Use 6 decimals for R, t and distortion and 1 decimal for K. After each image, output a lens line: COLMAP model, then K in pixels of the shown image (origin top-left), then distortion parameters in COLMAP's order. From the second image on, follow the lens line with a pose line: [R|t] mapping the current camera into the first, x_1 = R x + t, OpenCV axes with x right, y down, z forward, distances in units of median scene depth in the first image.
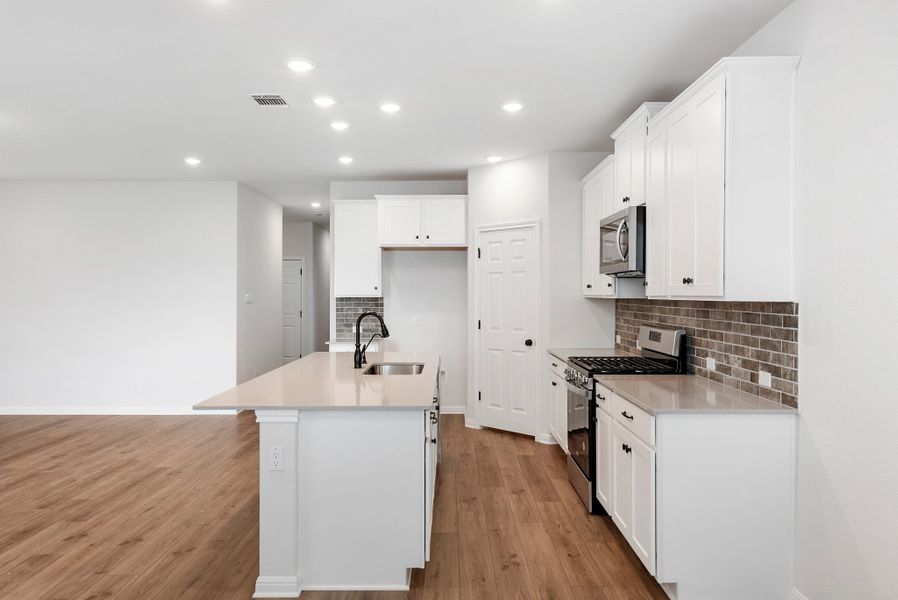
lens RADIAL K [[624.5, 0, 450.7], [0, 624.5, 294.5], [0, 0, 1]] dist [0.008477, -0.001633]
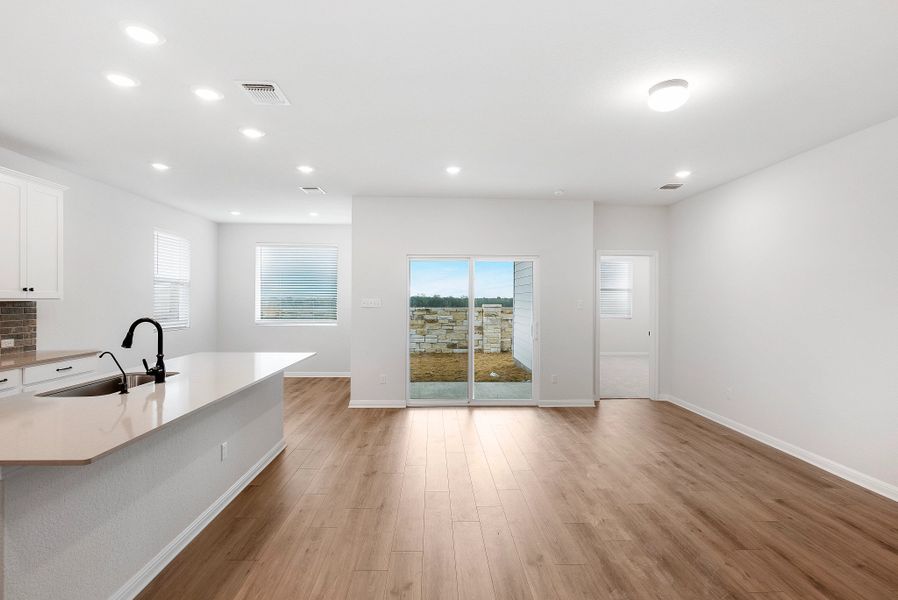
lens RADIAL K [[424.9, 0, 455.1], [0, 424.9, 298.1], [0, 0, 1]] dist [-0.009367, 0.000423]
pose [[-0.999080, -0.004052, -0.042698, -0.534662], [-0.003748, 0.999967, -0.007207, 0.003762], [0.042726, -0.007040, -0.999062, 1.585888]]
